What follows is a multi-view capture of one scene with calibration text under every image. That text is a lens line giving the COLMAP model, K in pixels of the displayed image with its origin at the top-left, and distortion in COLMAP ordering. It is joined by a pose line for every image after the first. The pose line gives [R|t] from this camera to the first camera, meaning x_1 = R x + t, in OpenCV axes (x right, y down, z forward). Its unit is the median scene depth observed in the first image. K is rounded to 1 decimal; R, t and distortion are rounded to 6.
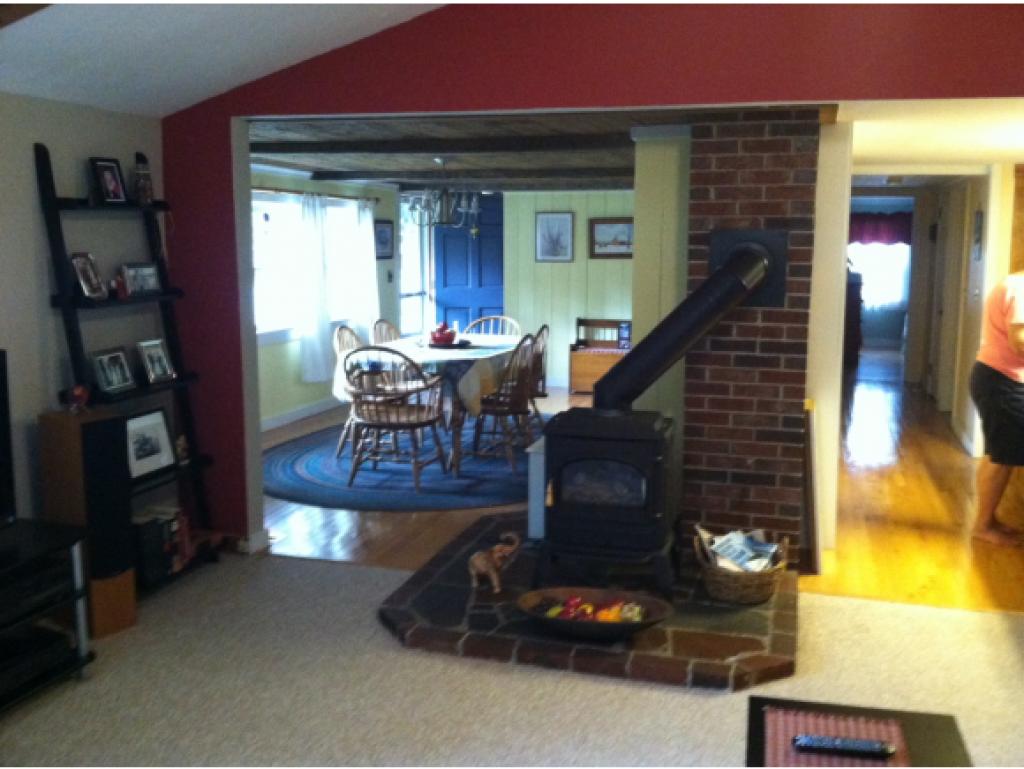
lens RADIAL K [[1011.8, 0, 527.2], [0, 1011.8, 434.1], [0, 0, 1]] dist [0.081285, -0.166093]
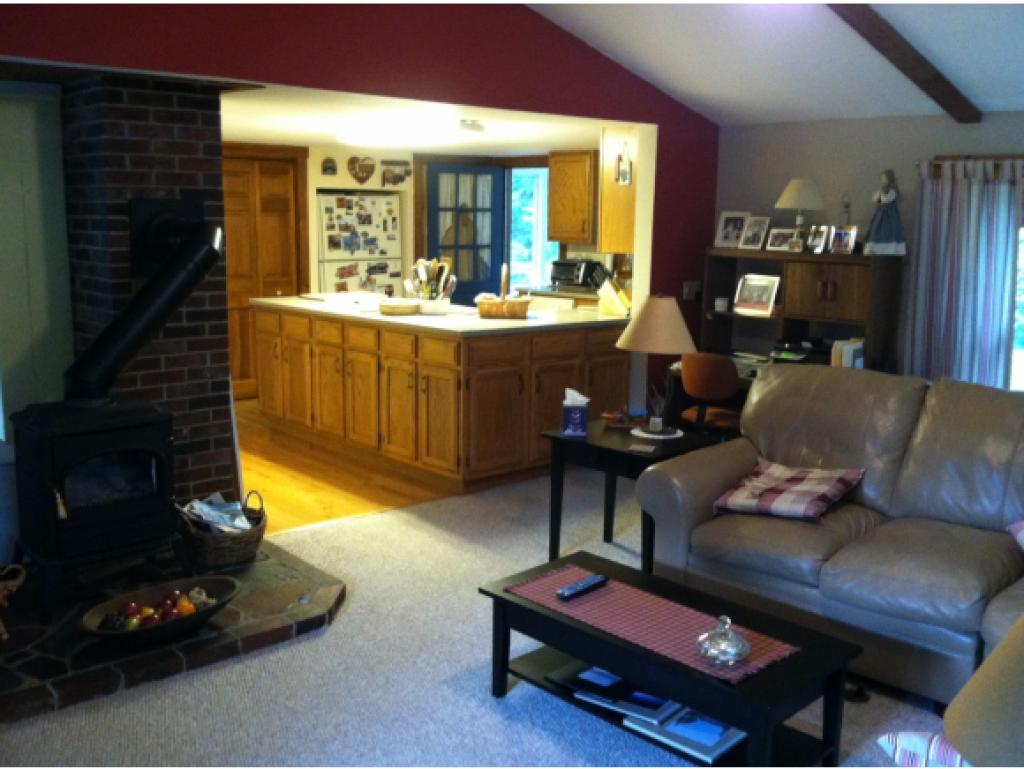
lens RADIAL K [[1011.8, 0, 527.2], [0, 1011.8, 434.1], [0, 0, 1]] dist [0.081285, -0.166093]
pose [[0.511721, -0.186710, 0.838618, -0.488903], [0.157360, 0.979957, 0.122157, -0.043431], [-0.844618, 0.069454, 0.530846, 0.189473]]
